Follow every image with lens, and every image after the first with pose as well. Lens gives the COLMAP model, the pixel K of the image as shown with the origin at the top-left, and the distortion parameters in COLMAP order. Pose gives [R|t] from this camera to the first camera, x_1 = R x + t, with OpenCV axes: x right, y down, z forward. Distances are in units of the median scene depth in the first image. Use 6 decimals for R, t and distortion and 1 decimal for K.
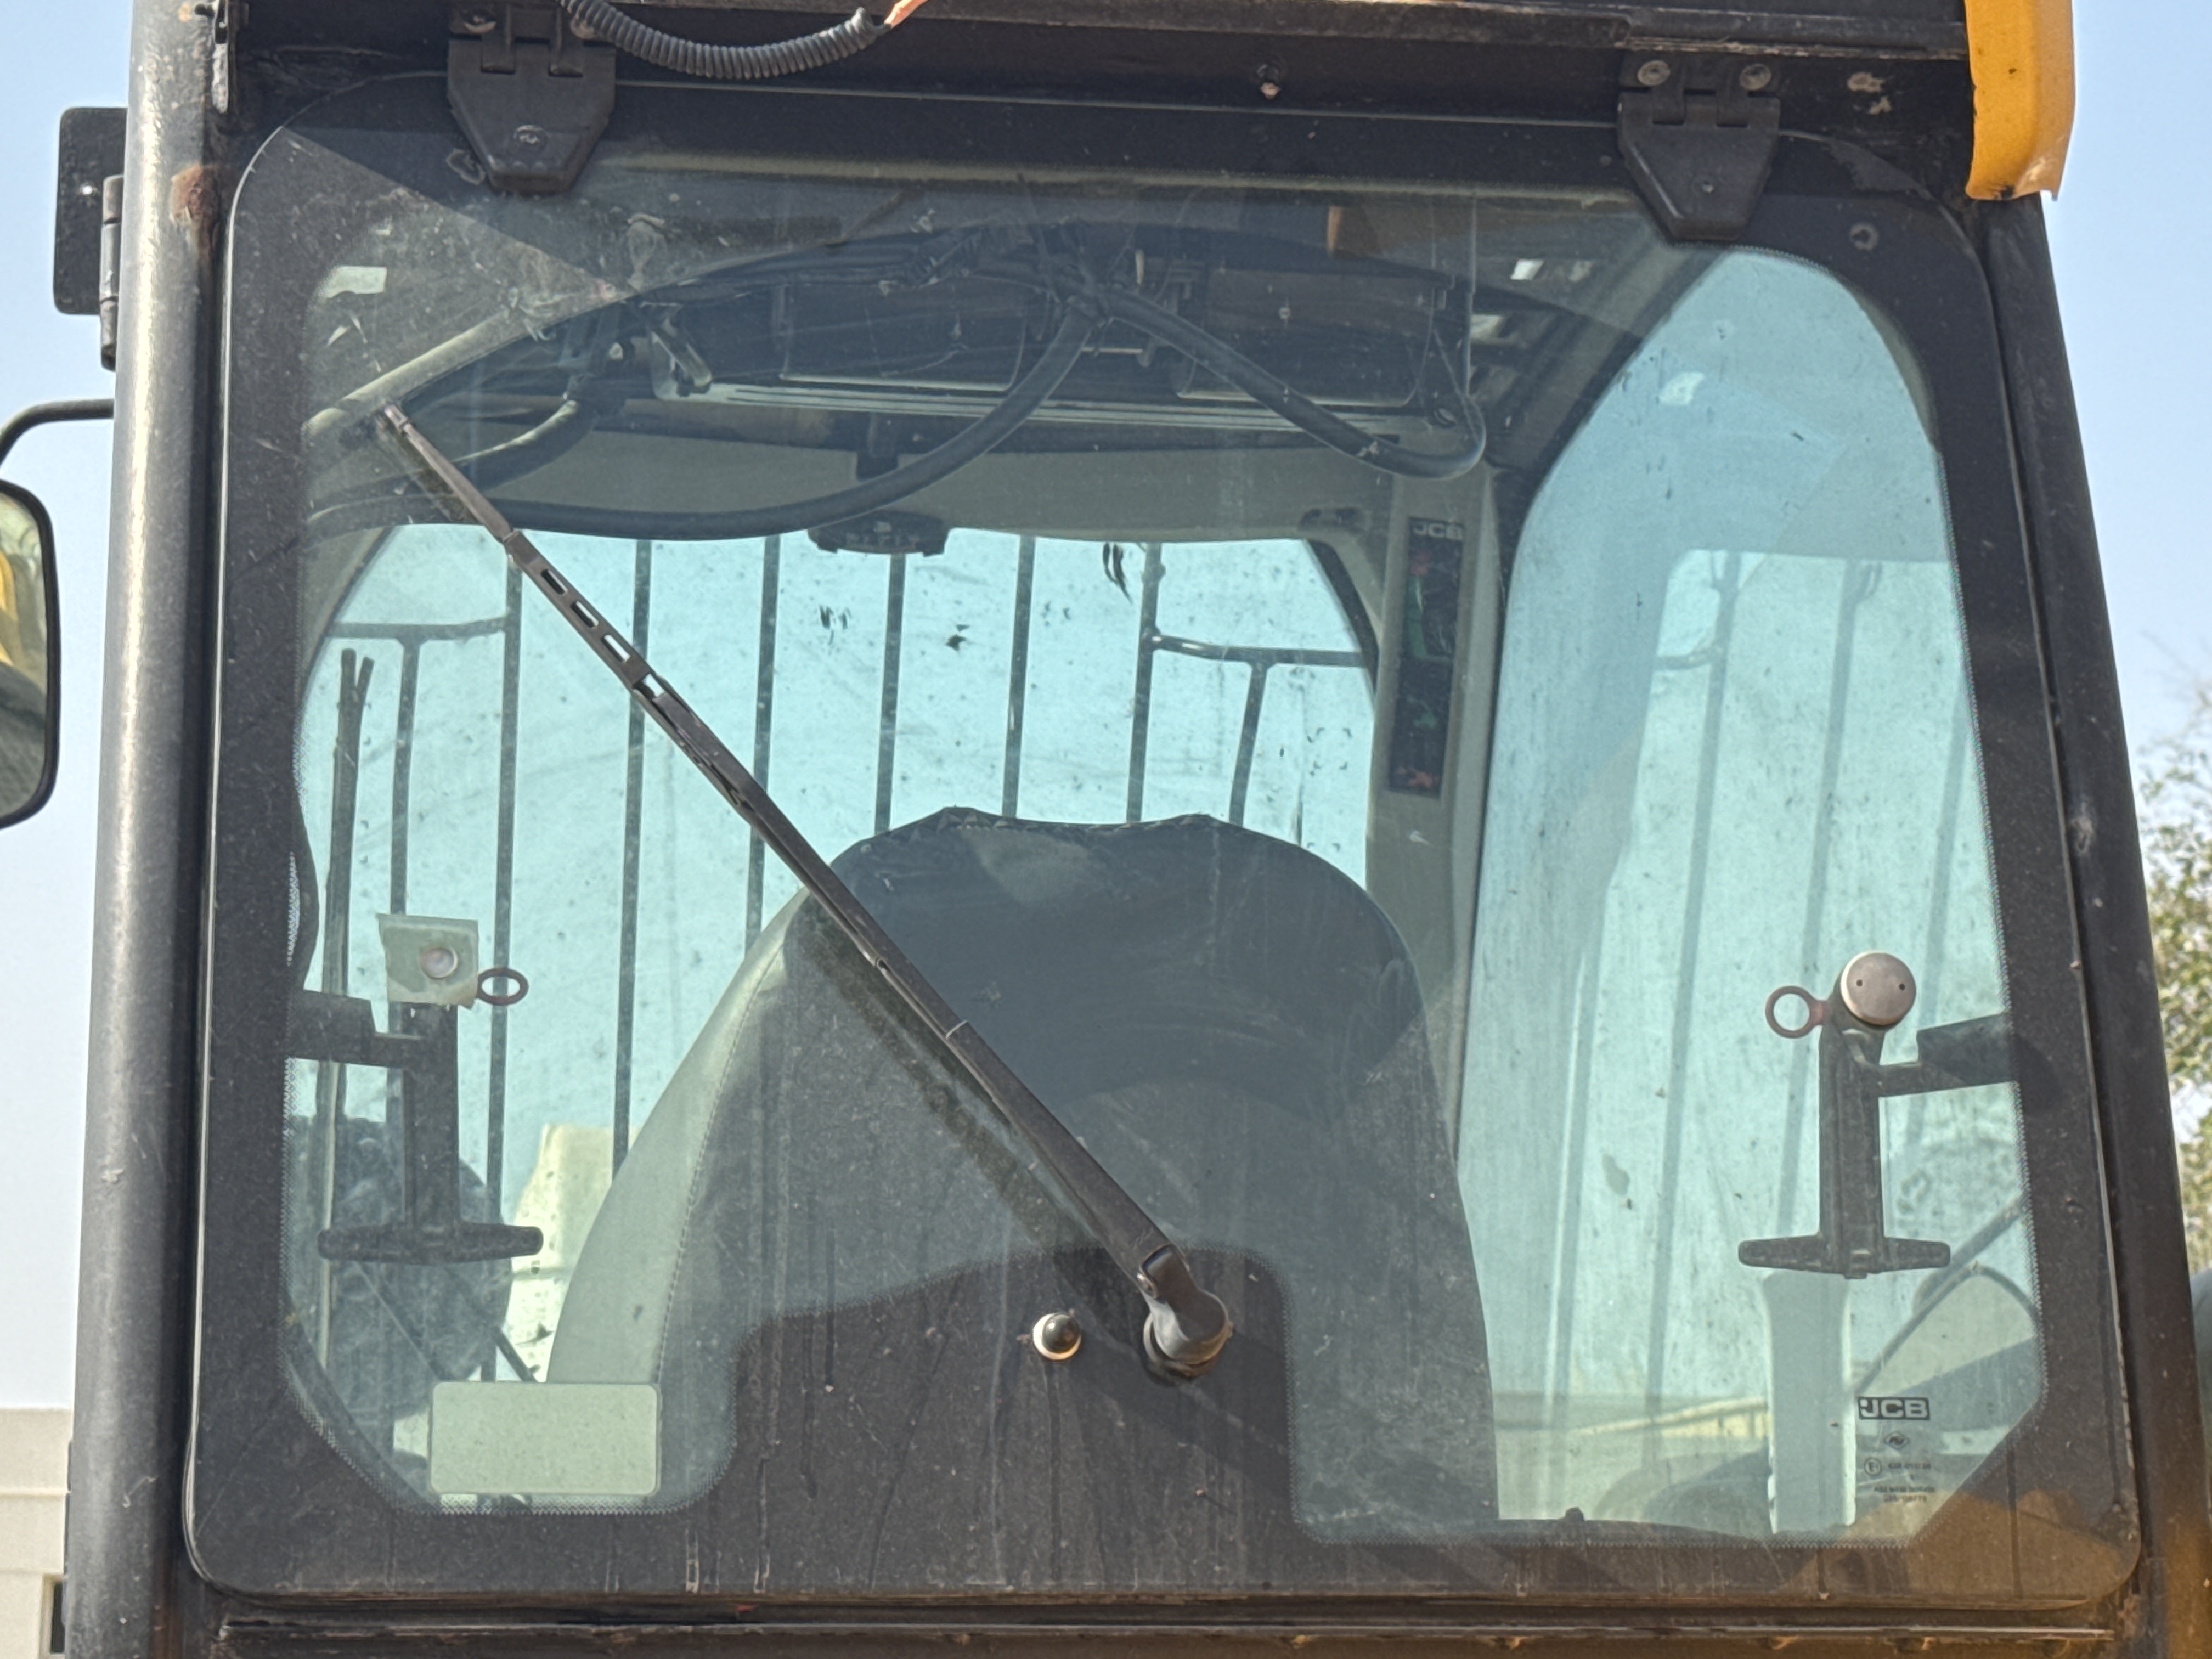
lens RADIAL K [[5124.9, 0, 1098.6], [0, 5124.9, 833.4], [0, 0, 1]] dist [0.056709, 0.000000]
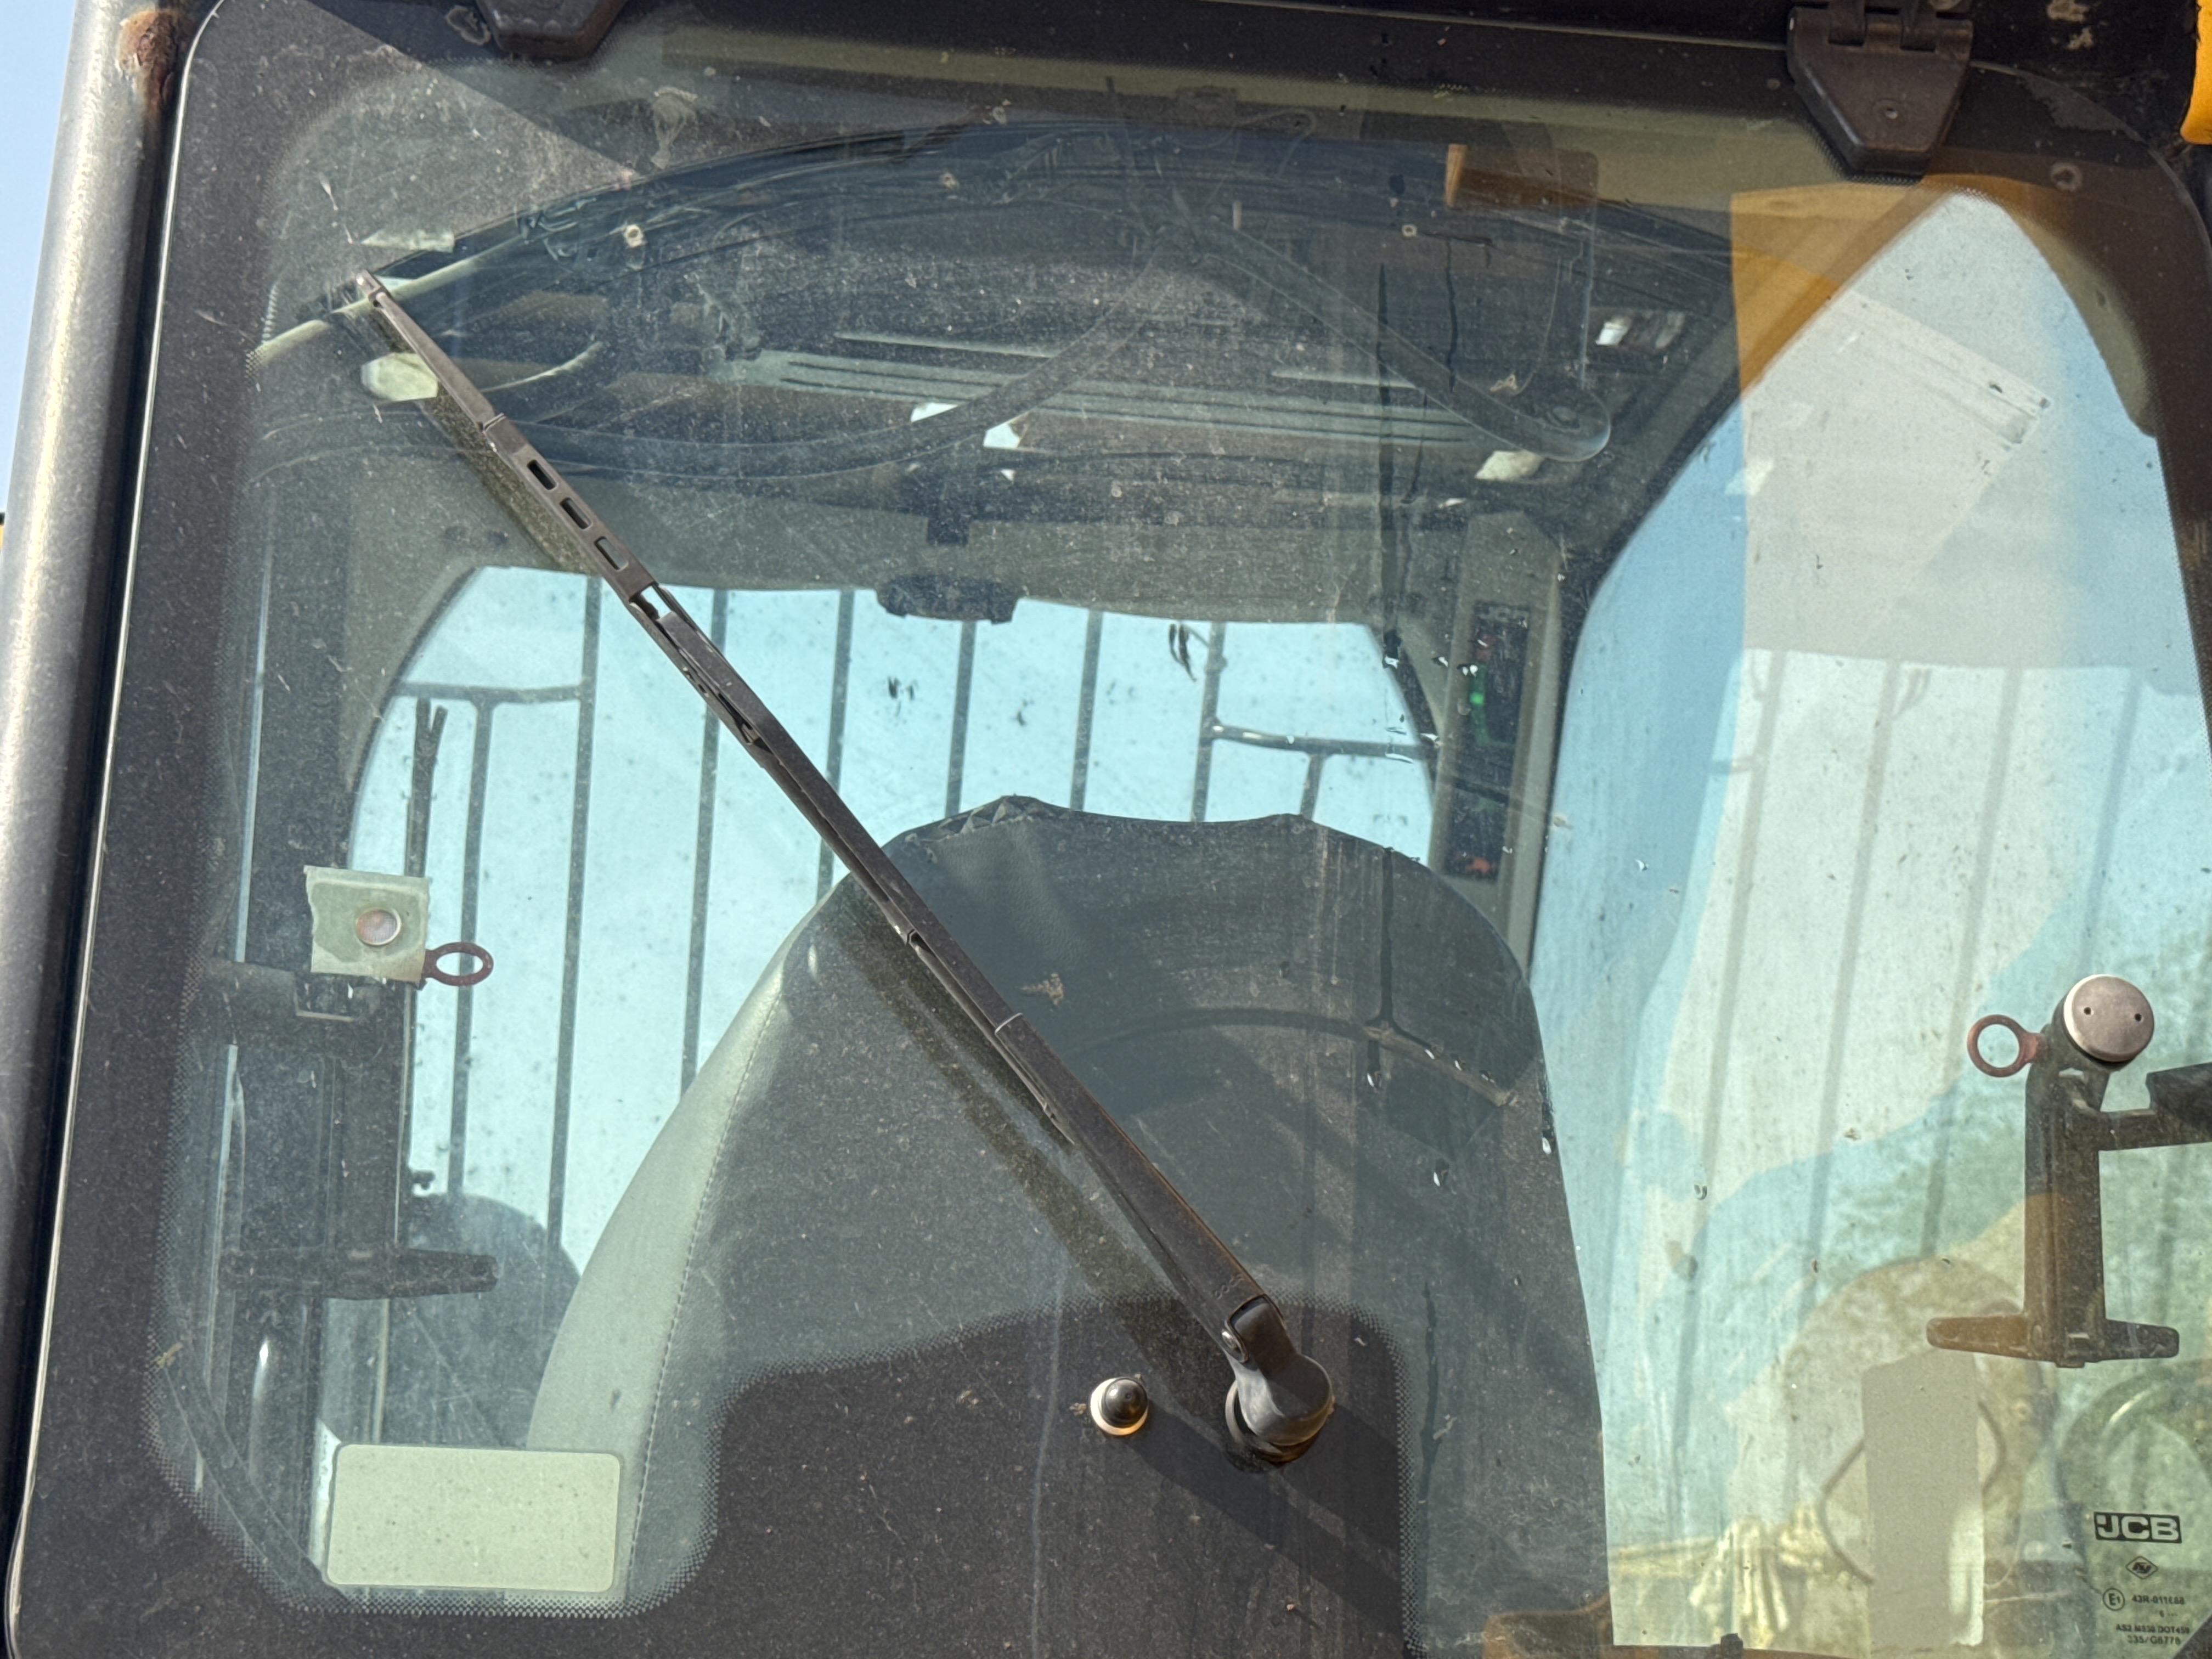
lens RADIAL K [[3870.9, 0, 1123.9], [0, 3870.9, 823.3], [0, 0, 1]] dist [0.104064, 0.000000]
pose [[0.999613, 0.027728, -0.002028, -0.008229], [-0.027798, 0.998145, -0.054166, 0.036839], [0.000522, 0.054201, 0.998530, 0.358569]]
